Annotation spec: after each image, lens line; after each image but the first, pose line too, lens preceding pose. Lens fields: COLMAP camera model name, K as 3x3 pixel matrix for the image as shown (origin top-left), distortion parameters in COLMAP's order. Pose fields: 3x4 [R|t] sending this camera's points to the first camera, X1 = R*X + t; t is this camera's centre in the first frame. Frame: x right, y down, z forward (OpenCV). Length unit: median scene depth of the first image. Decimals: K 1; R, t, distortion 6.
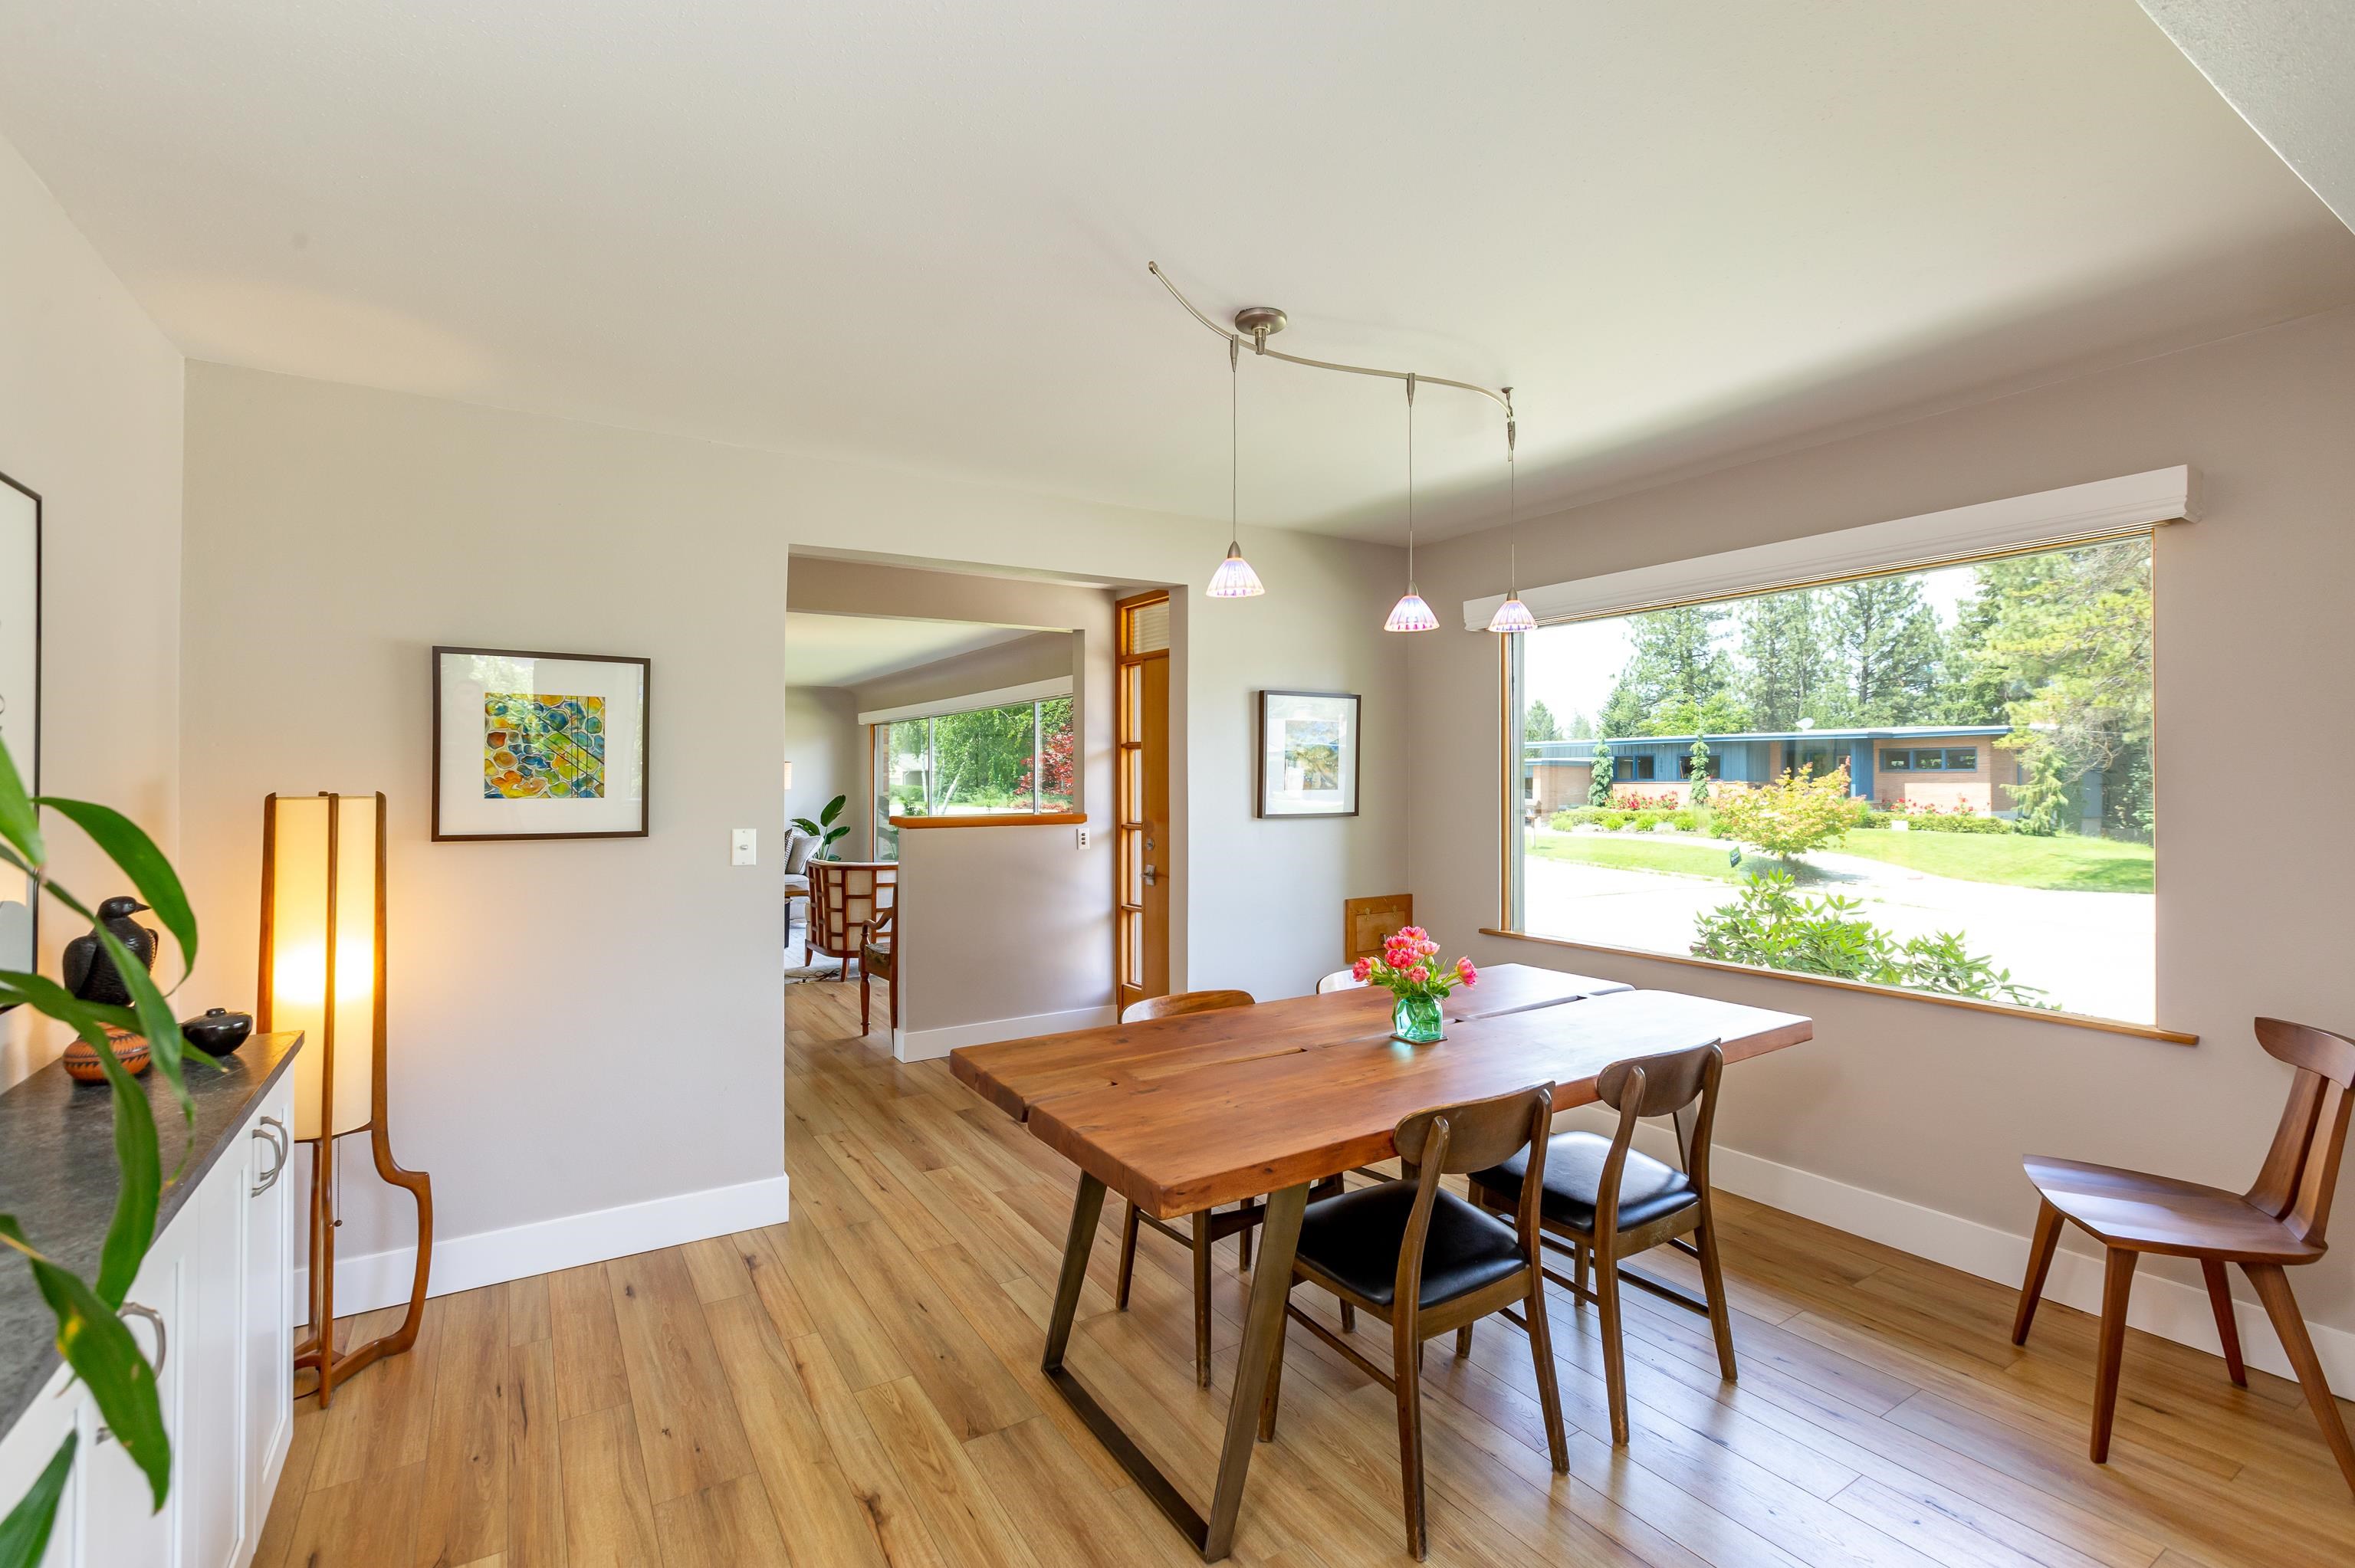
lens RADIAL K [[1057.9, 0, 1173.4], [0, 1057.9, 773.0], [0, 0, 1]] dist [-0.027909, -0.000292]
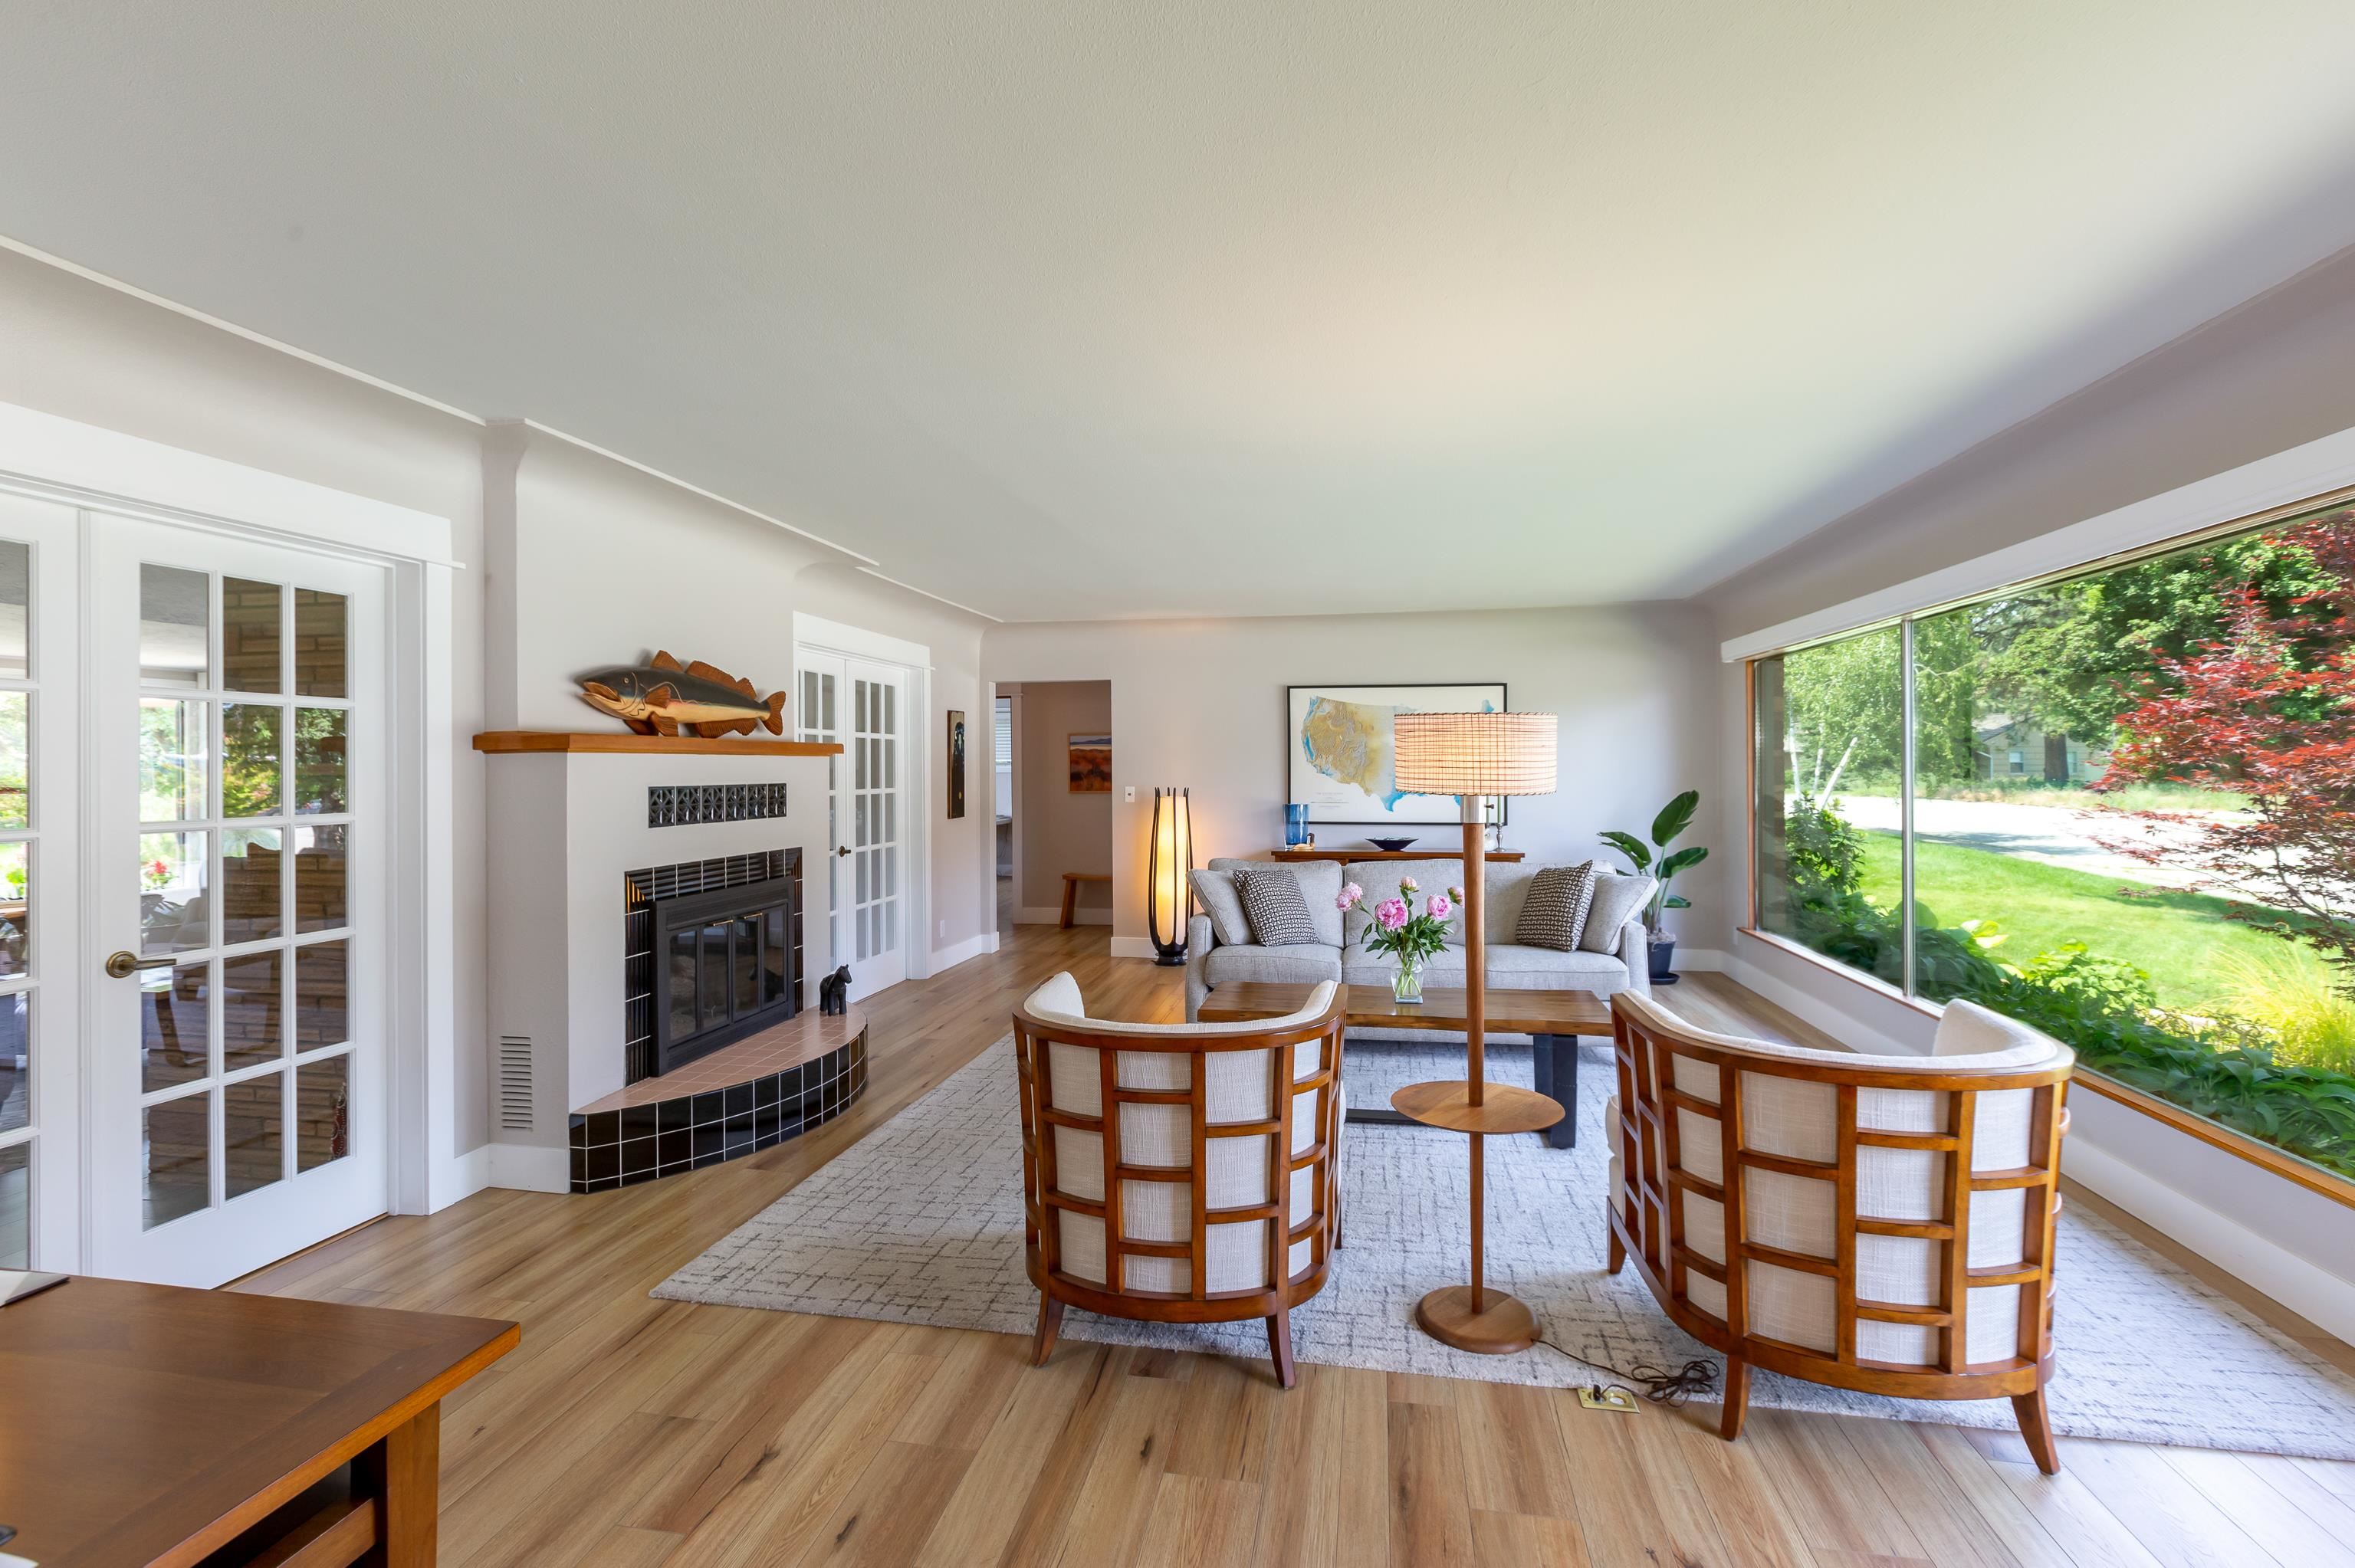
lens RADIAL K [[1057.9, 0, 1172.0], [0, 1057.9, 768.4], [0, 0, 1]] dist [-0.027909, -0.000292]
pose [[0.731206, 0.008521, -0.682103, -0.218251], [0.000657, 0.999913, 0.013196, 0.004304], [0.682156, -0.010098, 0.731137, 0.650639]]
